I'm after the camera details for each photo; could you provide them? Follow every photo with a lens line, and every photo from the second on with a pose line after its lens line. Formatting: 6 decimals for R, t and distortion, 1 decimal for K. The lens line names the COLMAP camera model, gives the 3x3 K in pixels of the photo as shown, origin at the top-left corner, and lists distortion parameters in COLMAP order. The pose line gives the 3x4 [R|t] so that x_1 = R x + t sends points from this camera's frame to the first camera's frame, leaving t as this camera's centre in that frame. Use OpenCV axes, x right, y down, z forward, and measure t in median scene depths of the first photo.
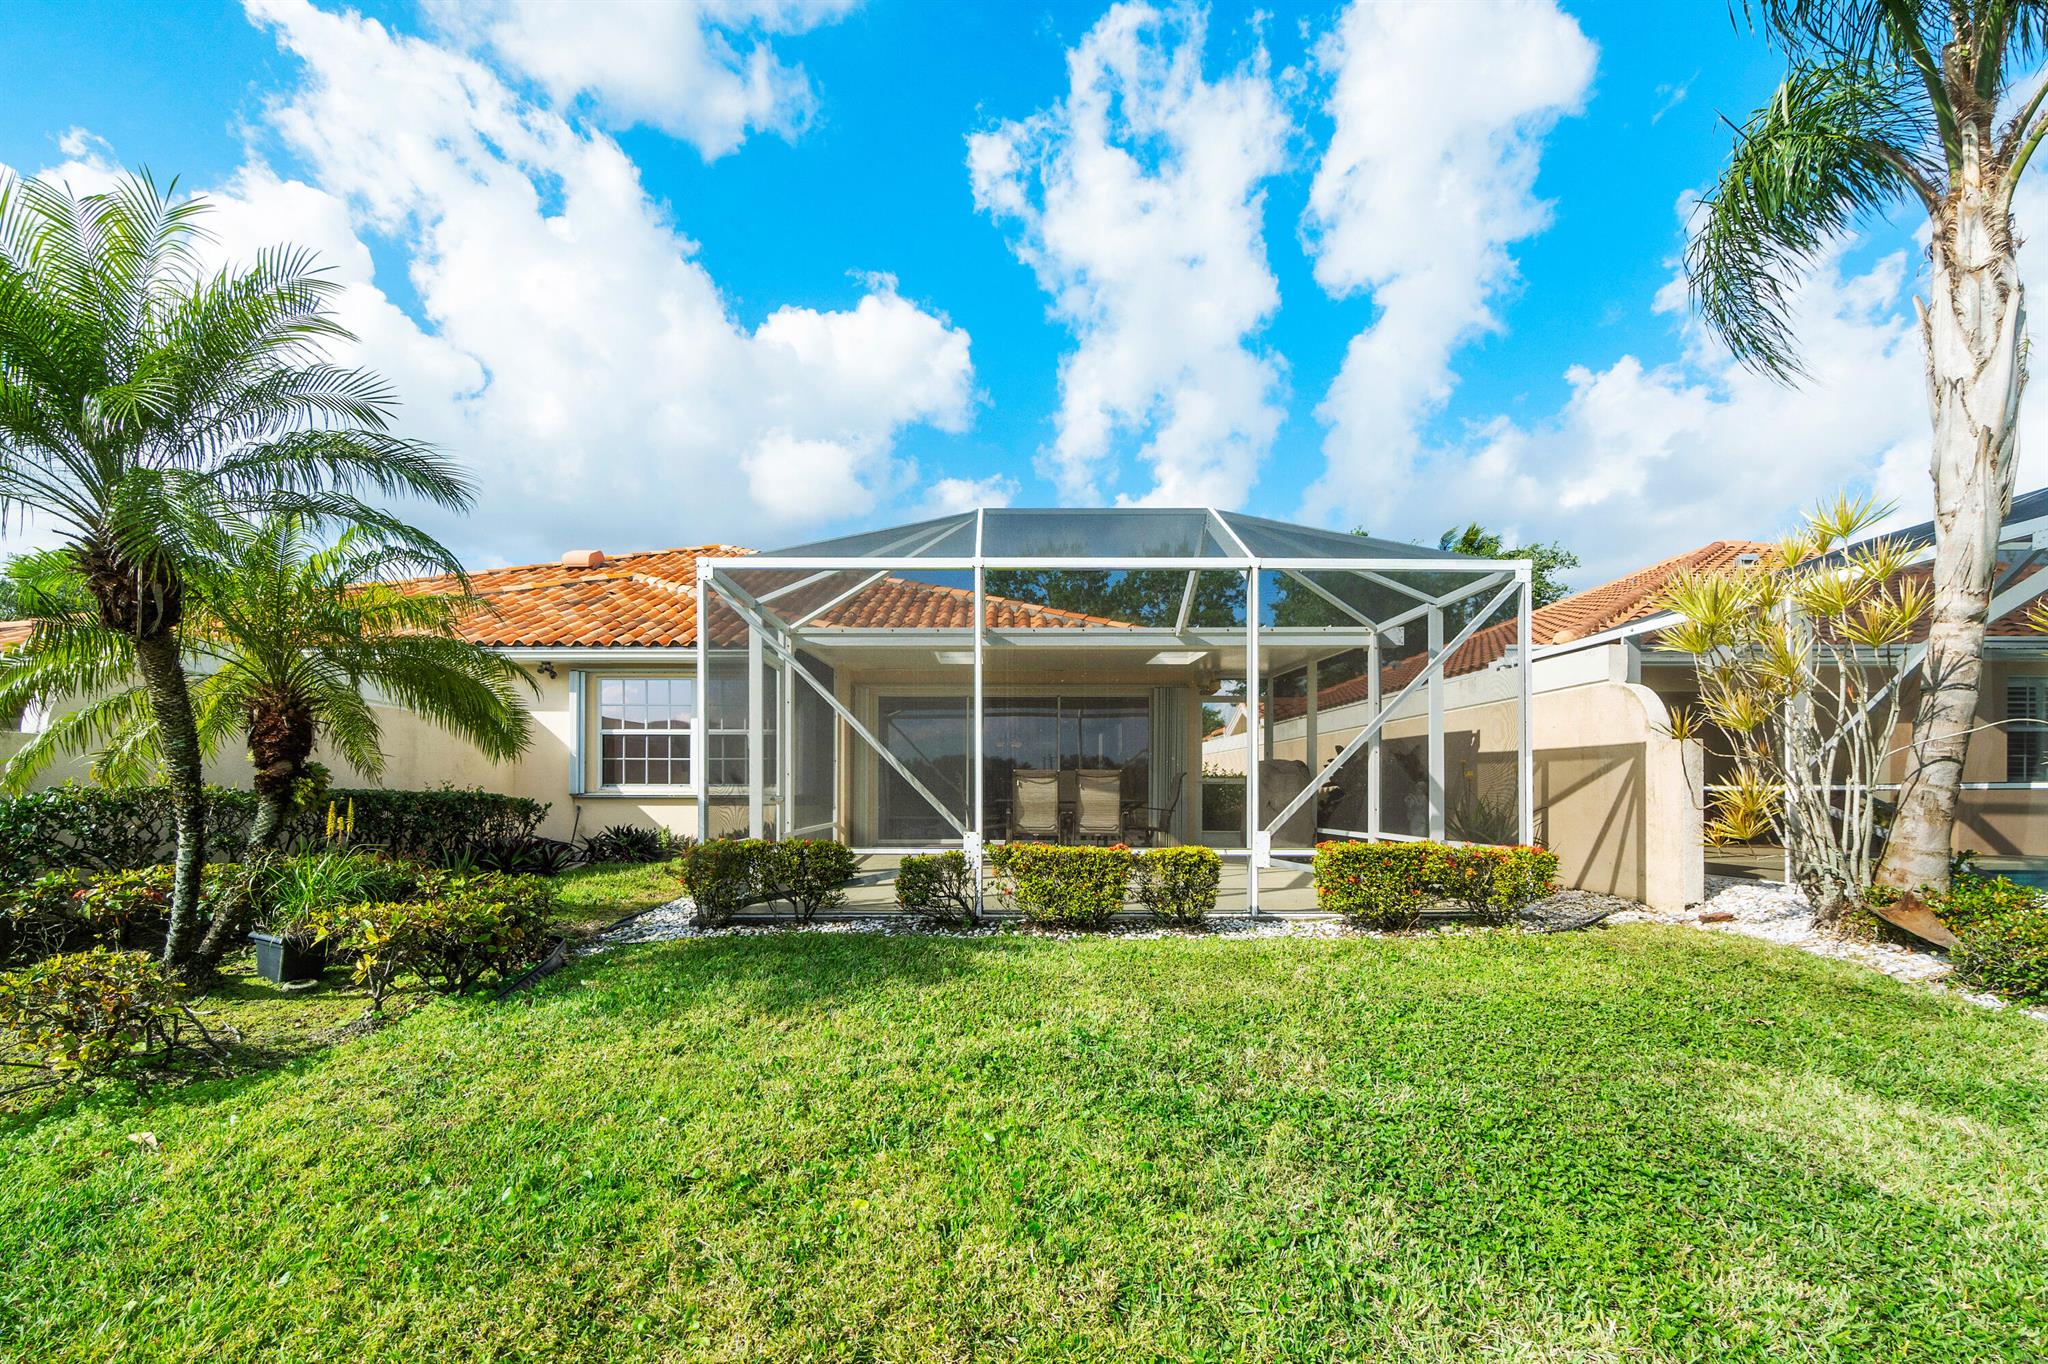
lens RADIAL K [[898.5, 0, 1024.0], [0, 898.5, 765.1], [0, 0, 1]] dist [-0.000087, -0.000070]
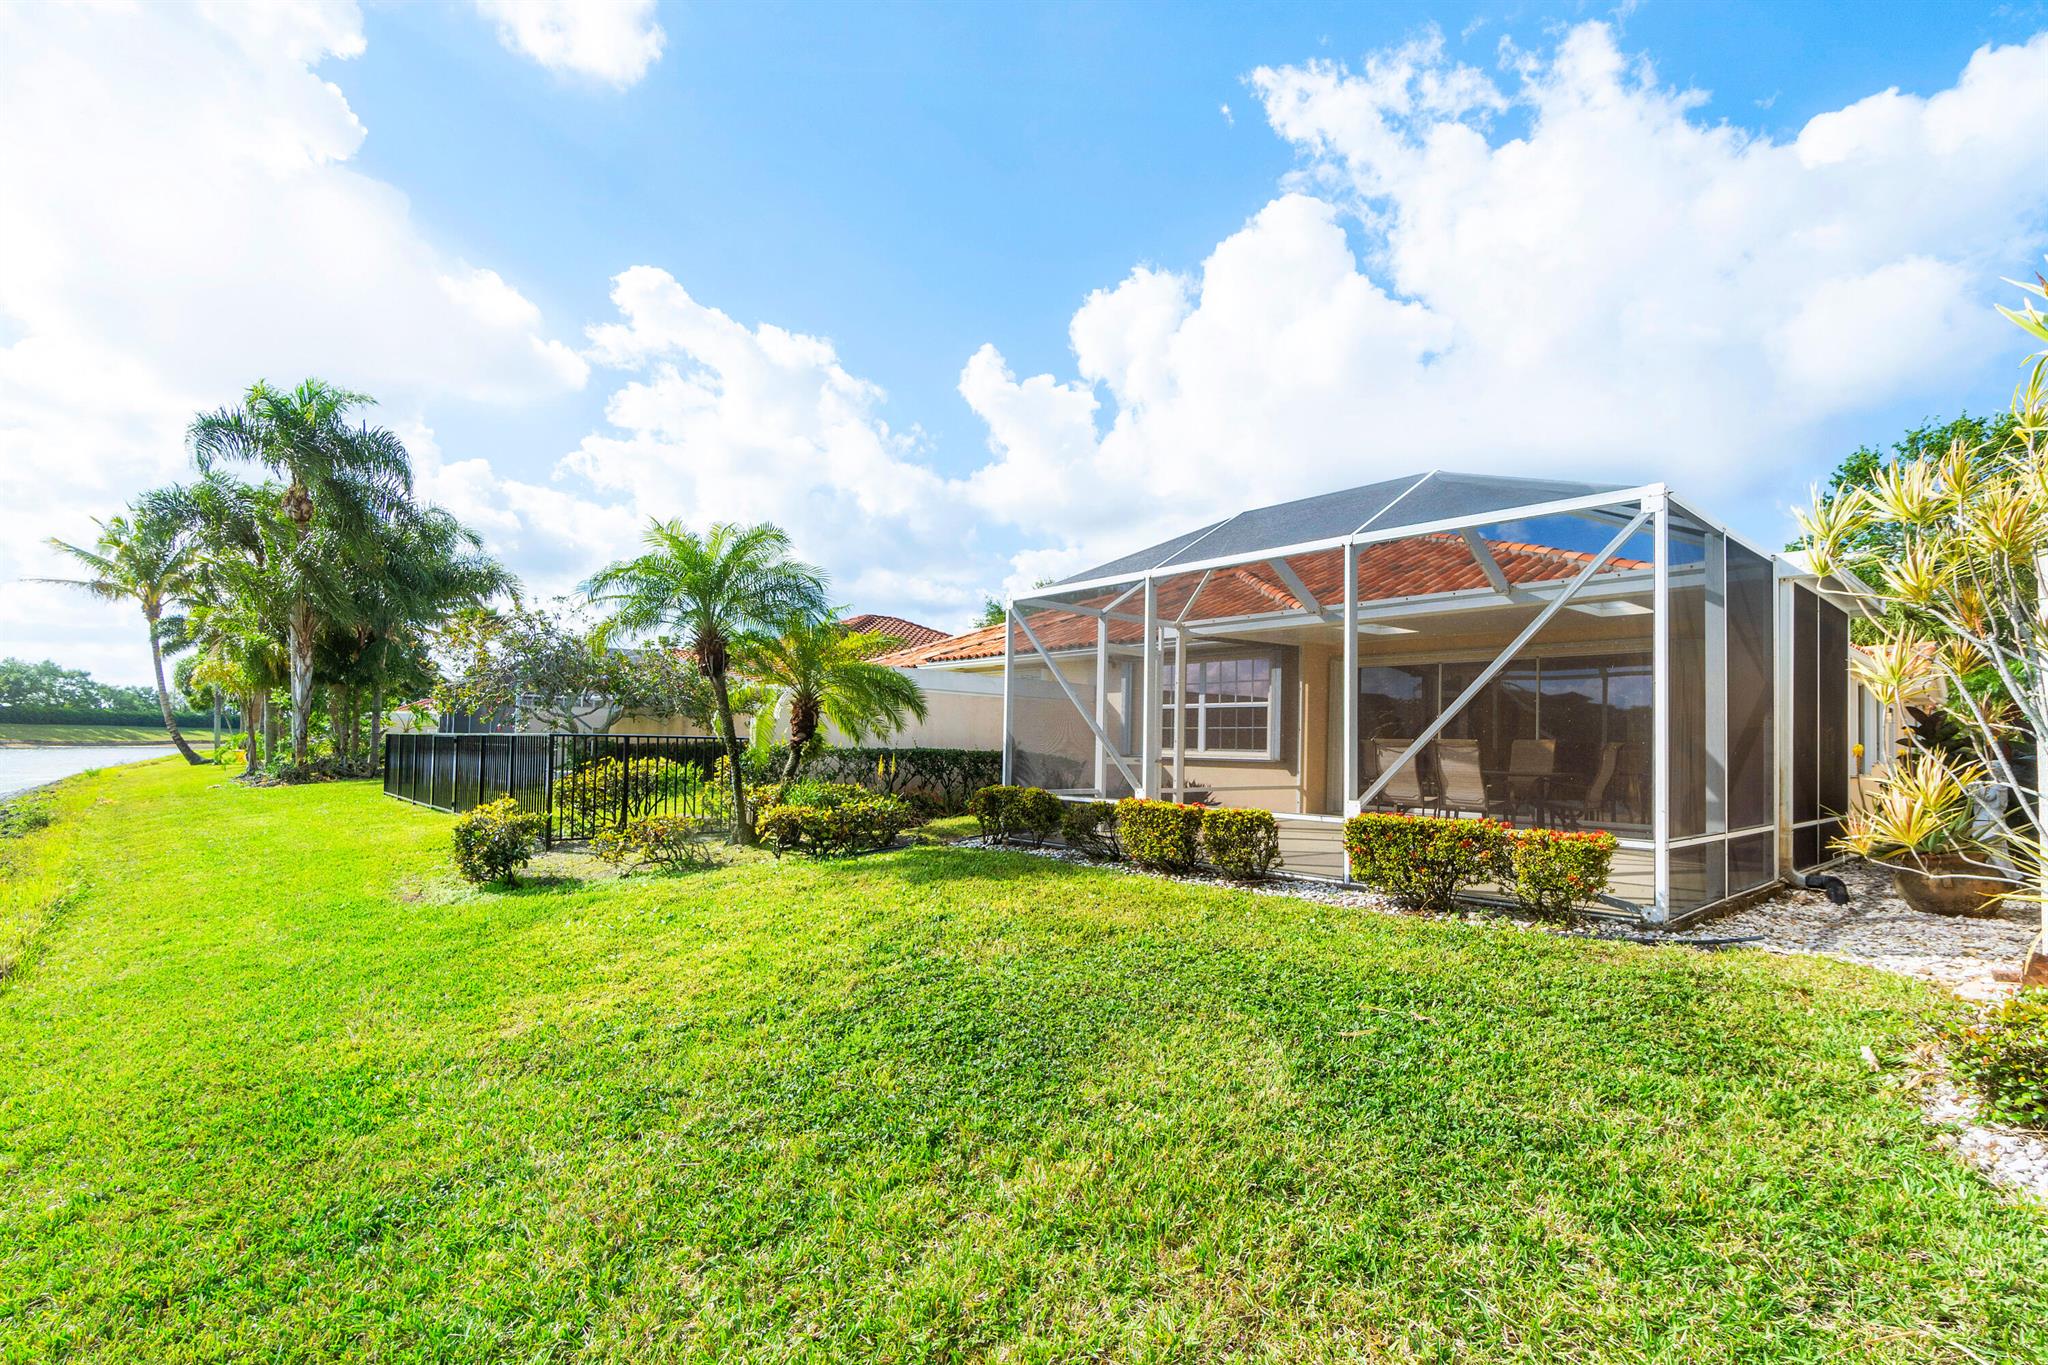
lens RADIAL K [[917.0, 0, 1027.4], [0, 917.0, 665.7], [0, 0, 1]] dist [0.000907, 0.000108]
pose [[0.649565, -0.053326, -0.758433, 0.643744], [-0.001821, 0.997425, -0.071690, -0.002937], [0.760304, 0.047949, 0.647796, 0.029370]]
